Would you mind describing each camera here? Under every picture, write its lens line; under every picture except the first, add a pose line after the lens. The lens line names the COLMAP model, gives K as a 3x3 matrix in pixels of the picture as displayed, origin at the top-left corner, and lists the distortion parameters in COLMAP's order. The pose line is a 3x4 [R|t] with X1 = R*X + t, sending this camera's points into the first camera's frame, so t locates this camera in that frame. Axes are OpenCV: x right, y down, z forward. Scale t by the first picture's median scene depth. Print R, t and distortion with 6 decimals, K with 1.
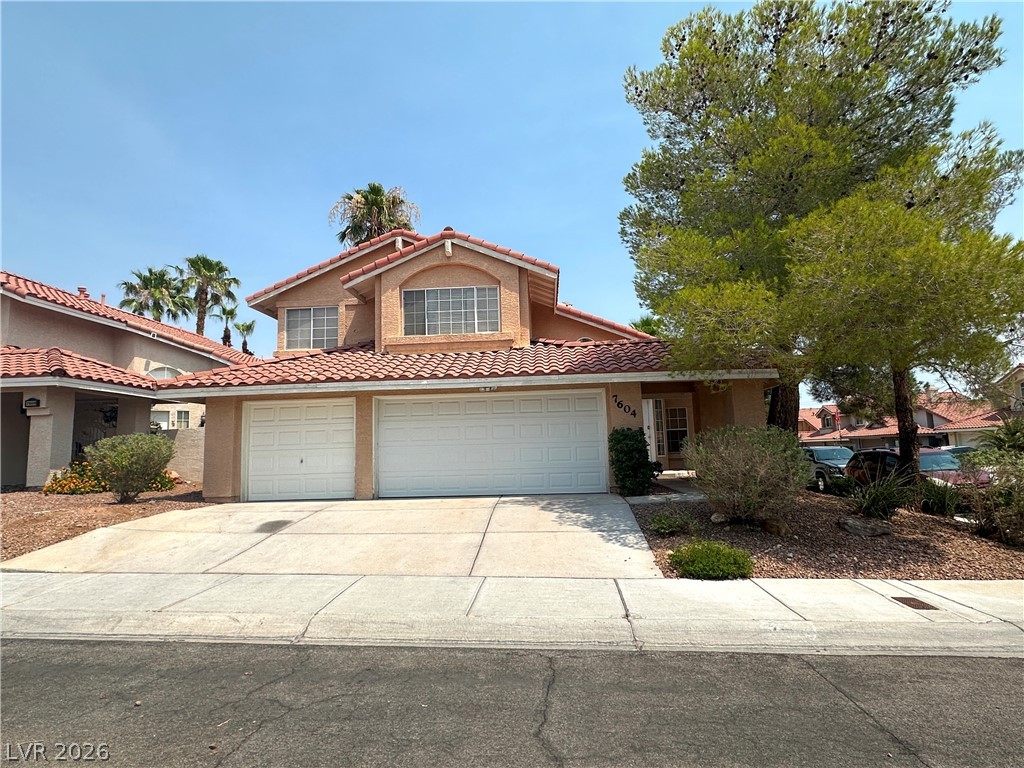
lens RADIAL K [[561.5, 0, 512.6], [0, 561.5, 385.1], [0, 0, 1]] dist [-0.006201, 0.001537]
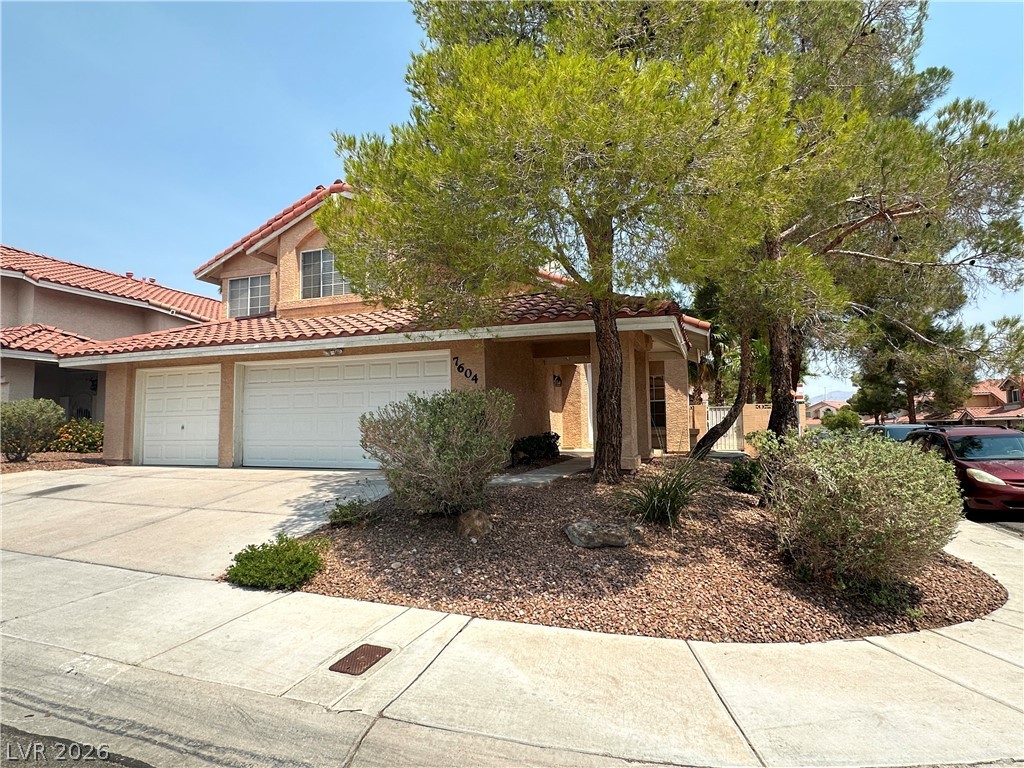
lens RADIAL K [[561.5, 0, 508.9], [0, 561.5, 383.7], [0, 0, 1]] dist [-0.006201, 0.001537]
pose [[0.959743, -0.002625, -0.280867, 0.472653], [0.015204, 0.998976, 0.042617, 0.022422], [0.280467, -0.045171, 0.958800, 0.199371]]
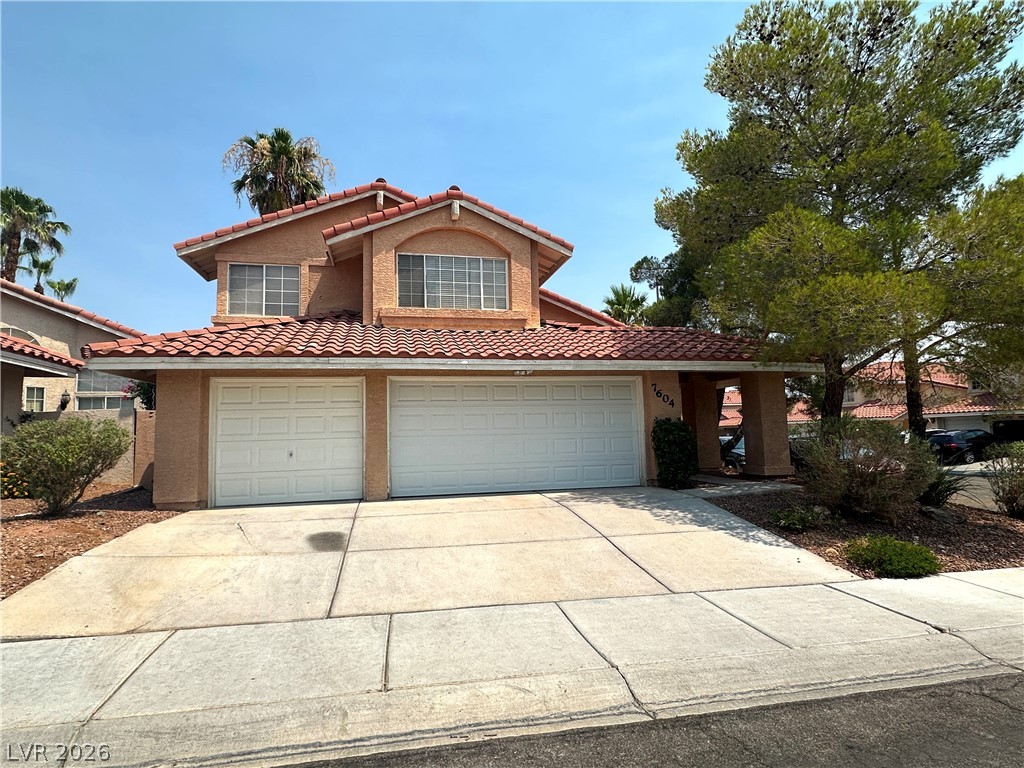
lens RADIAL K [[561.5, 0, 515.8], [0, 561.5, 383.3], [0, 0, 1]] dist [-0.006201, 0.001537]
pose [[0.957233, 0.030482, 0.287708, -0.302449], [-0.035626, 0.999285, 0.012660, 0.012707], [-0.287116, -0.022369, 0.957635, 0.145779]]
